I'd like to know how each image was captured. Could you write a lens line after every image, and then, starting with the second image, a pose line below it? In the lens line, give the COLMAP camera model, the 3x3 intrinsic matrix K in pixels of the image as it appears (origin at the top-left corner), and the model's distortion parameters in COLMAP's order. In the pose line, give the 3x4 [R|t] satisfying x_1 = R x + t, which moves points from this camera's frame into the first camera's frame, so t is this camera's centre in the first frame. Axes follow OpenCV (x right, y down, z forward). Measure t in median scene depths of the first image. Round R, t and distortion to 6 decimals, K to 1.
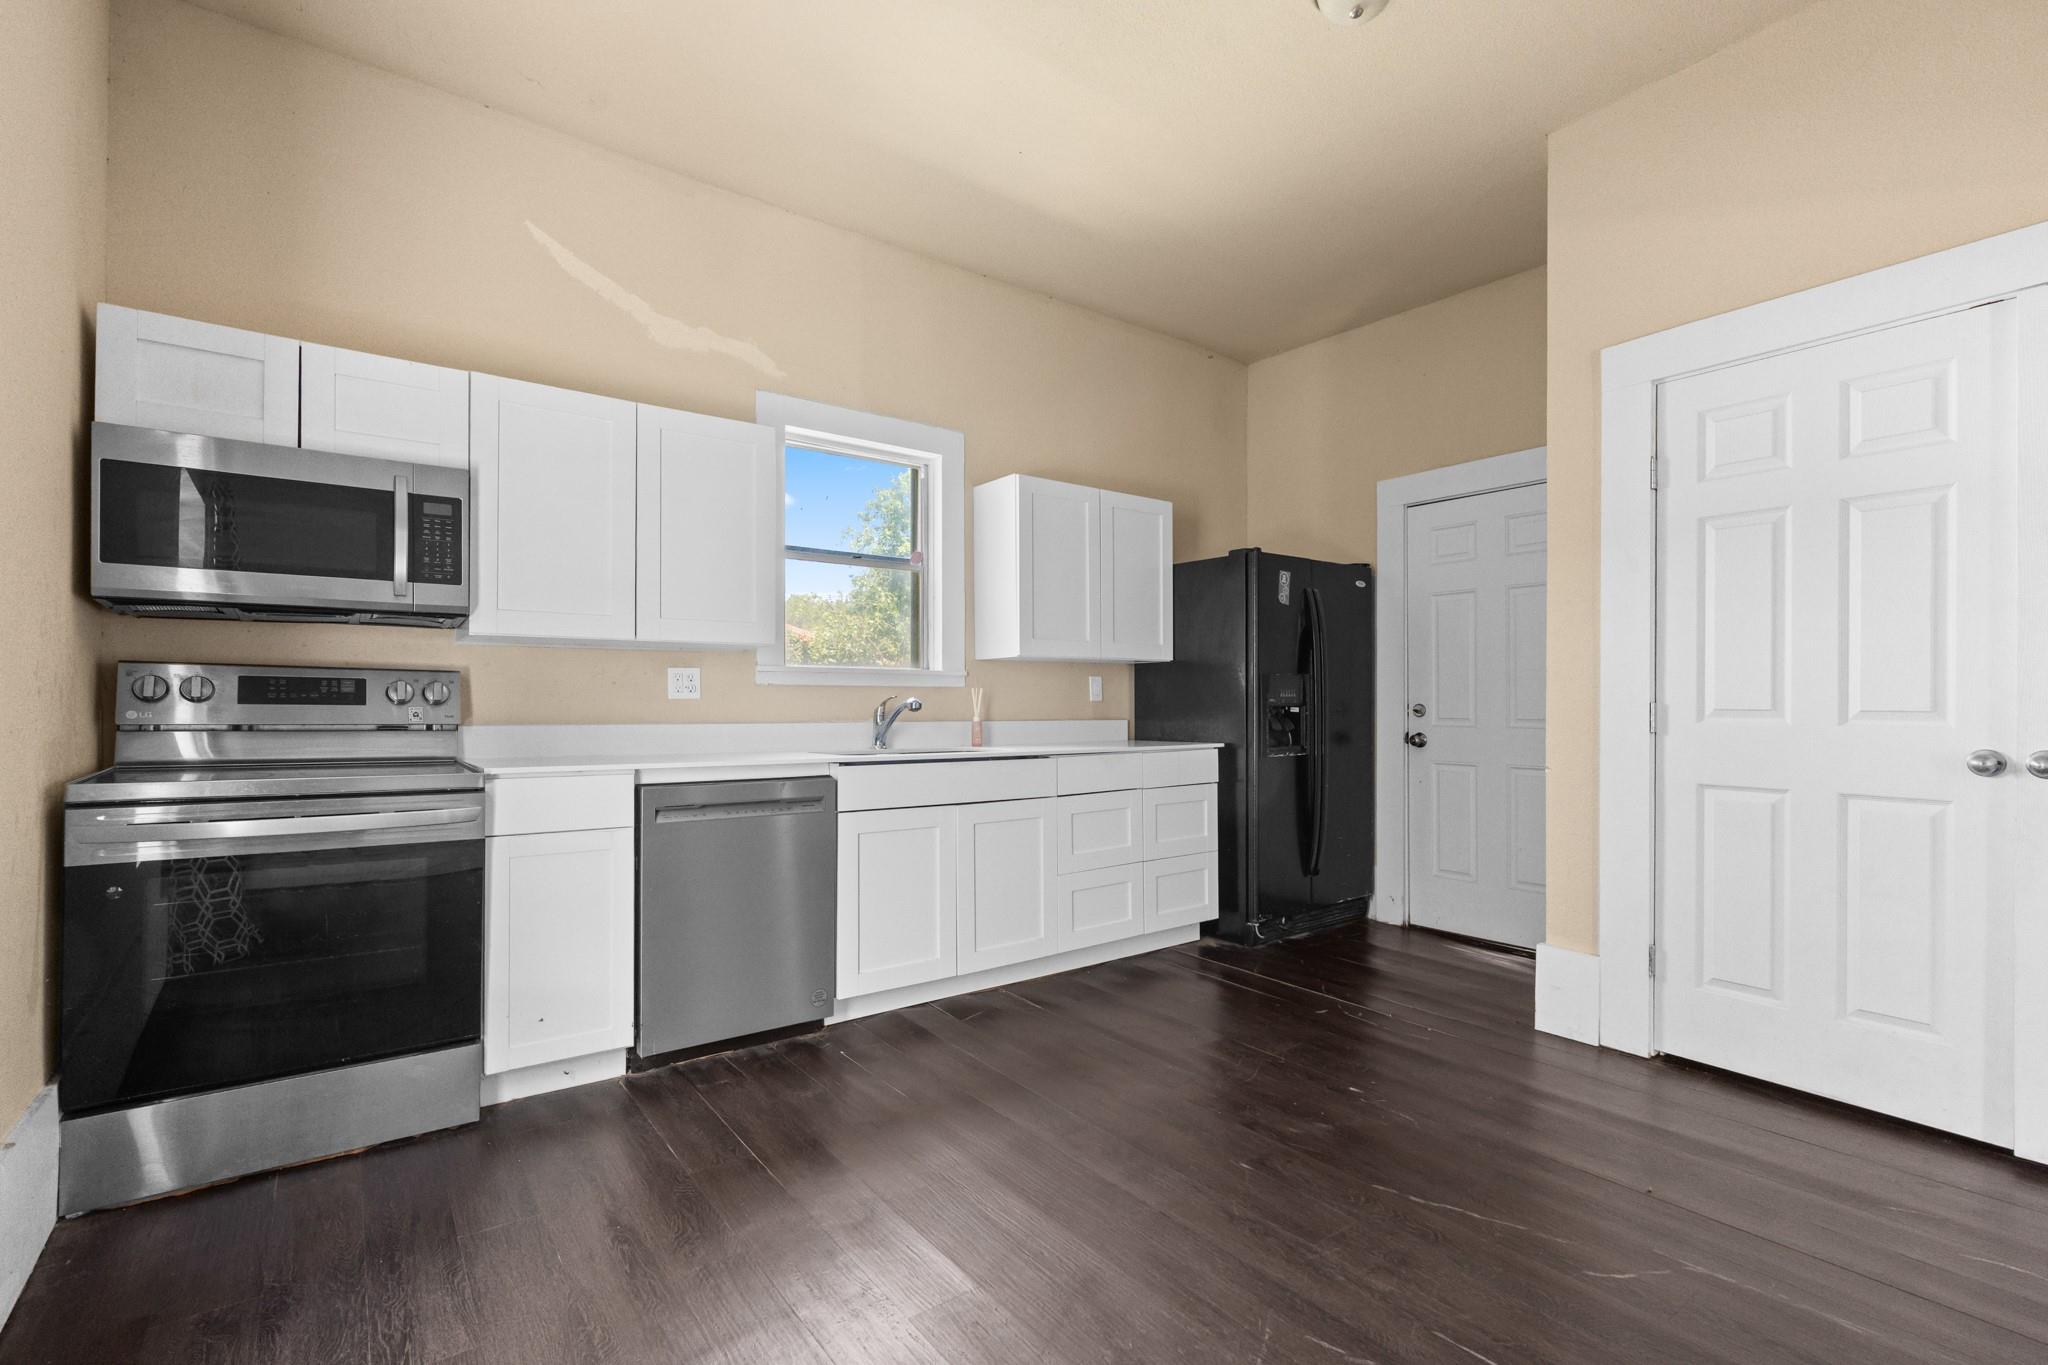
lens RADIAL K [[930.0, 0, 1023.9], [0, 930.0, 691.3], [0, 0, 1]] dist [-0.001407, -0.000046]
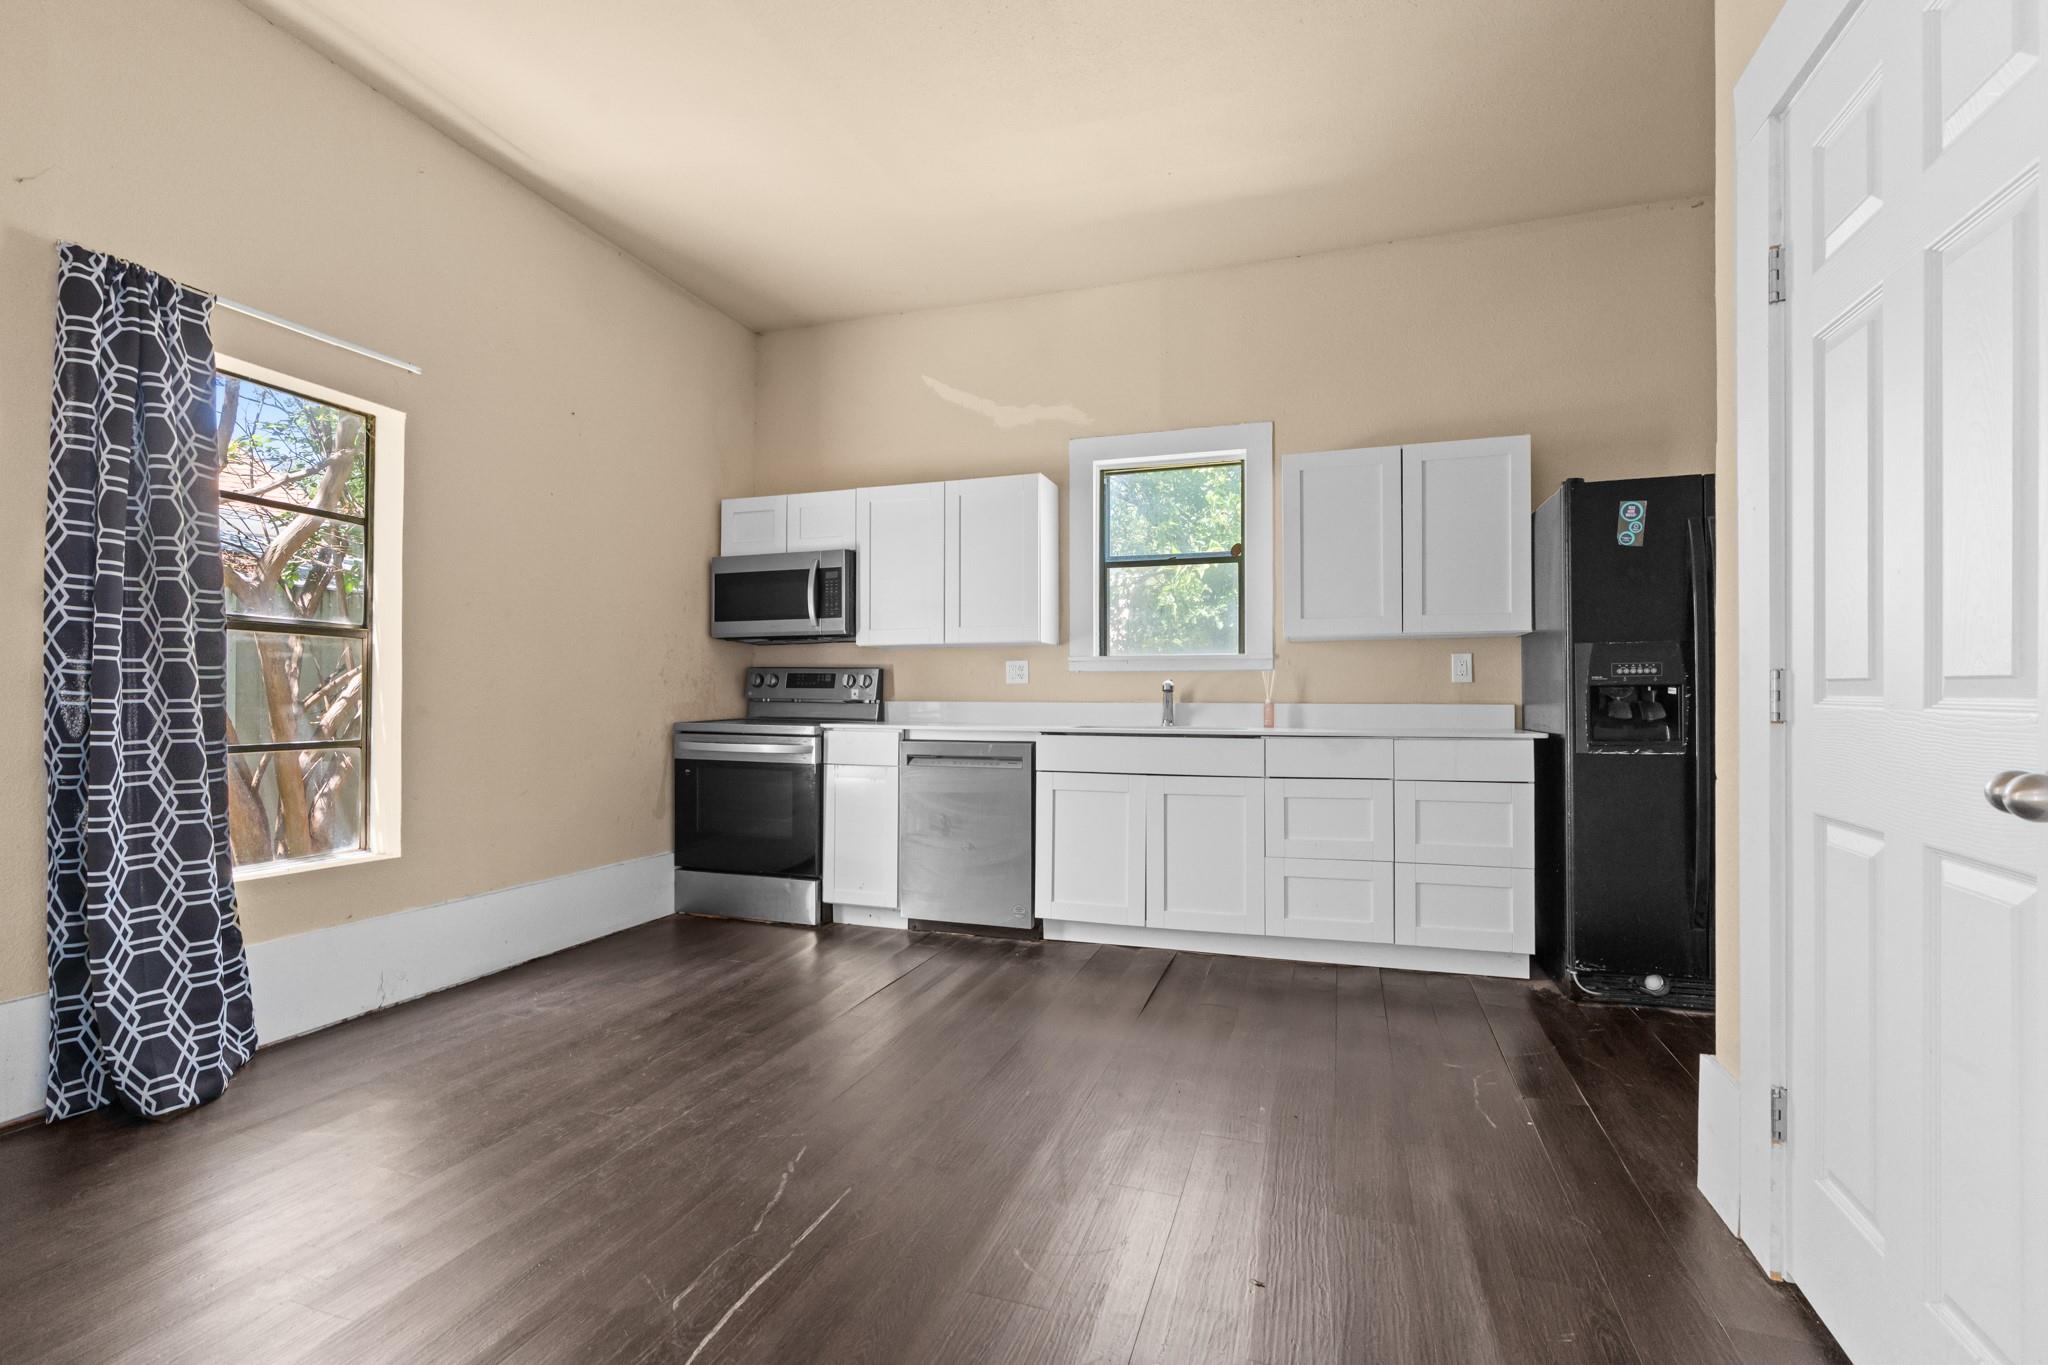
lens RADIAL K [[930.0, 0, 1026.5], [0, 930.0, 686.9], [0, 0, 1]] dist [-0.001407, -0.000046]
pose [[0.570246, -0.008457, -0.821430, 0.825236], [0.012263, 0.999923, -0.001782, 0.016922], [0.821382, -0.009057, 0.570306, 0.255008]]
